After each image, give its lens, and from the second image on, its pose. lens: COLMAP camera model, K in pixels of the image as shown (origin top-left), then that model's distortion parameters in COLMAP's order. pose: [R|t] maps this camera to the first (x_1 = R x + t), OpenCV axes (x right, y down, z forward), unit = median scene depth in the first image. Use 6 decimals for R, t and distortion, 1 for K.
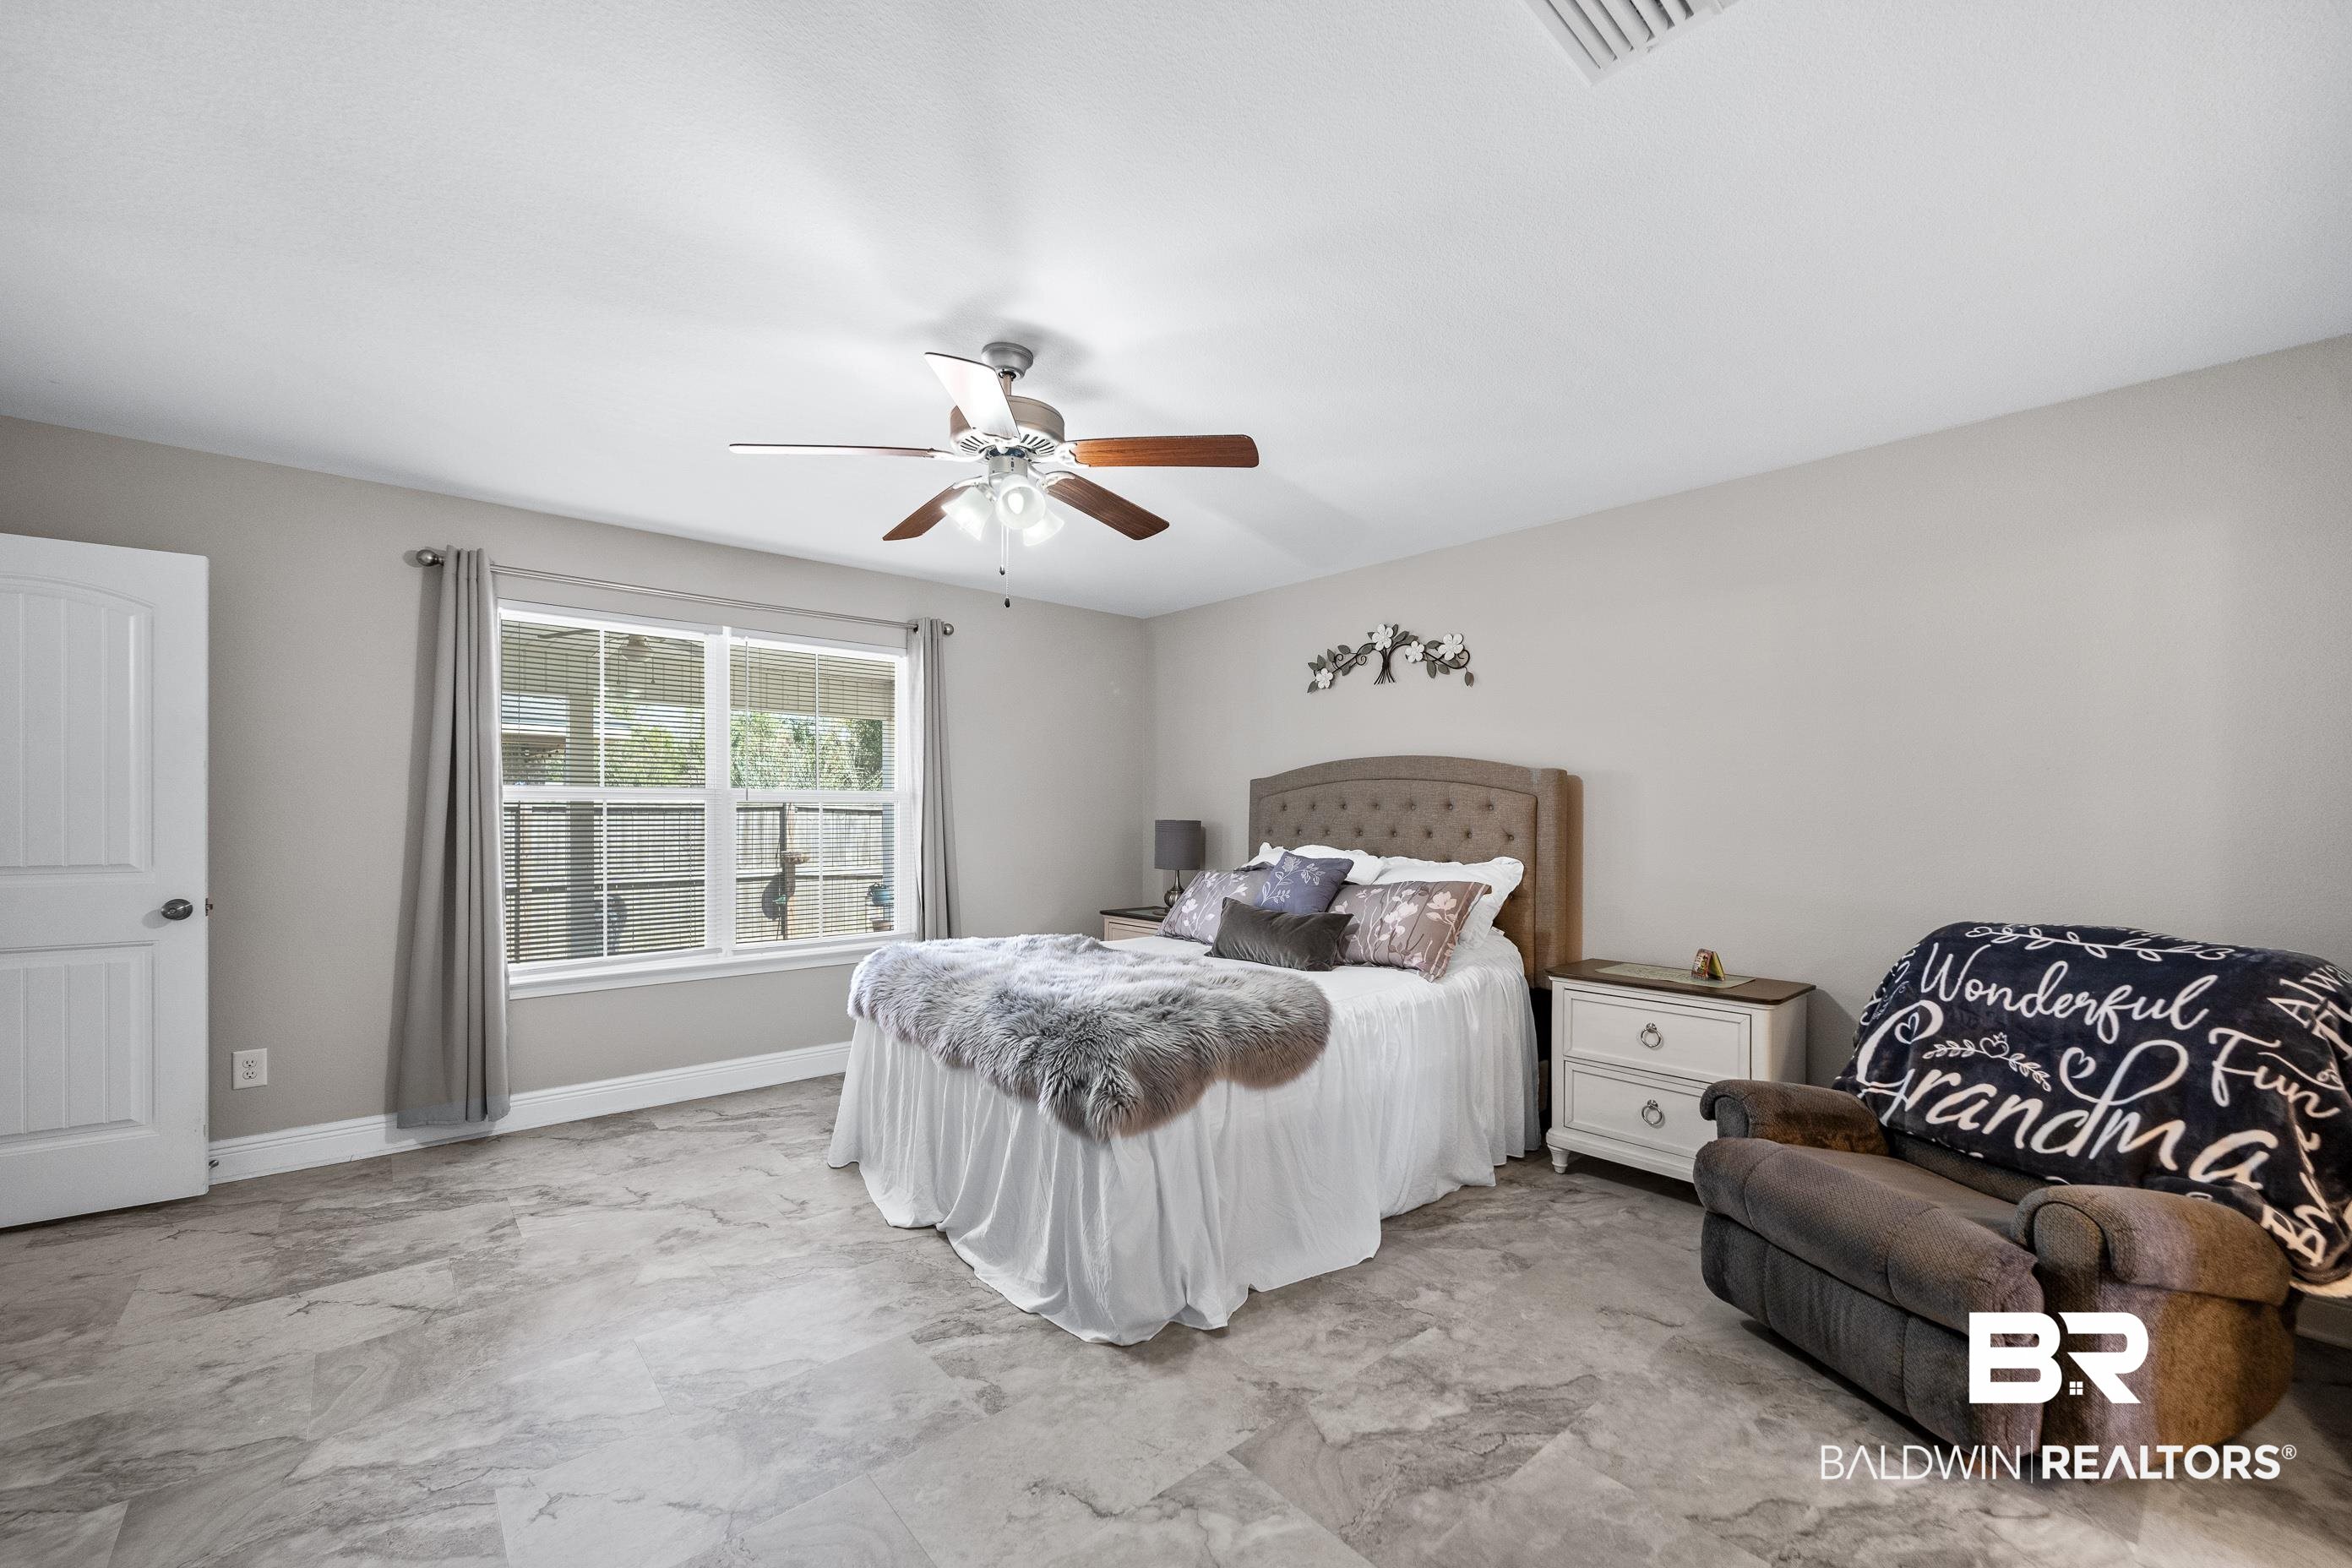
lens RADIAL K [[926.4, 0, 1185.4], [0, 926.4, 808.7], [0, 0, 1]] dist [-0.001473, 0.000451]
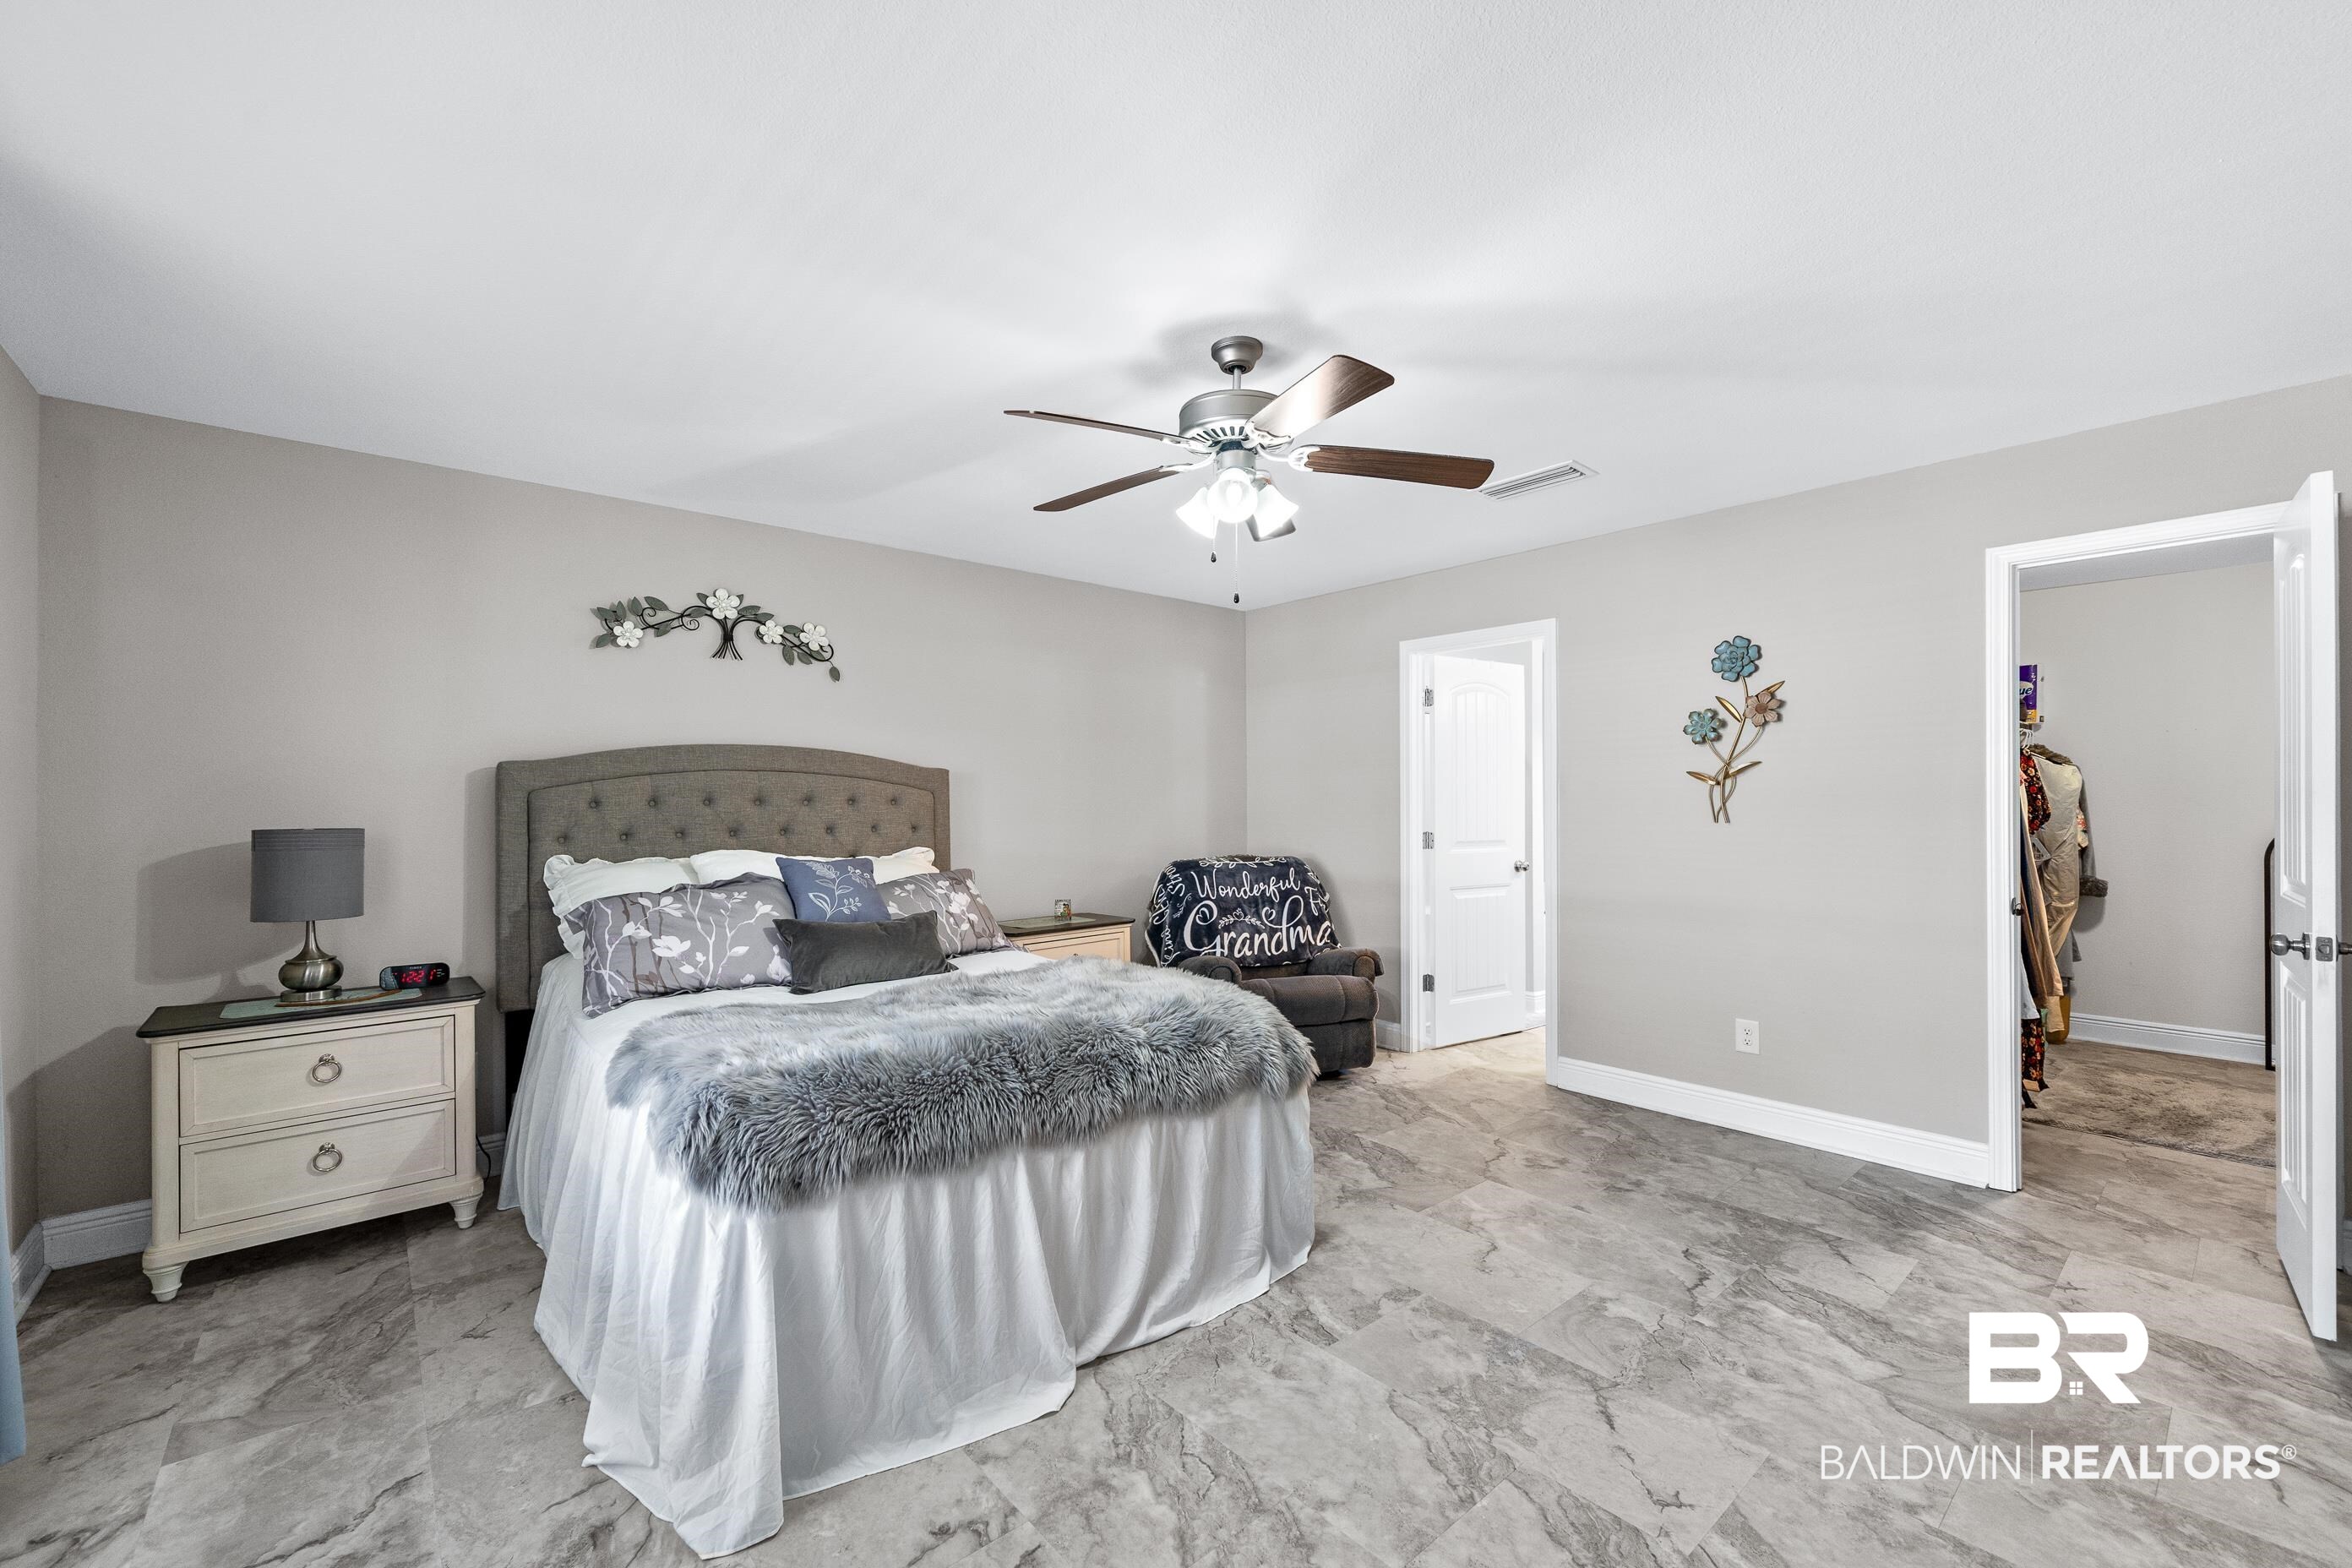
lens RADIAL K [[926.4, 0, 1175.1], [0, 926.4, 793.0], [0, 0, 1]] dist [-0.001473, 0.000451]
pose [[0.029970, 0.002206, 0.999548, -0.897781], [0.001254, 0.999997, -0.002245, -0.011084], [-0.999550, 0.001321, 0.029967, 0.789860]]
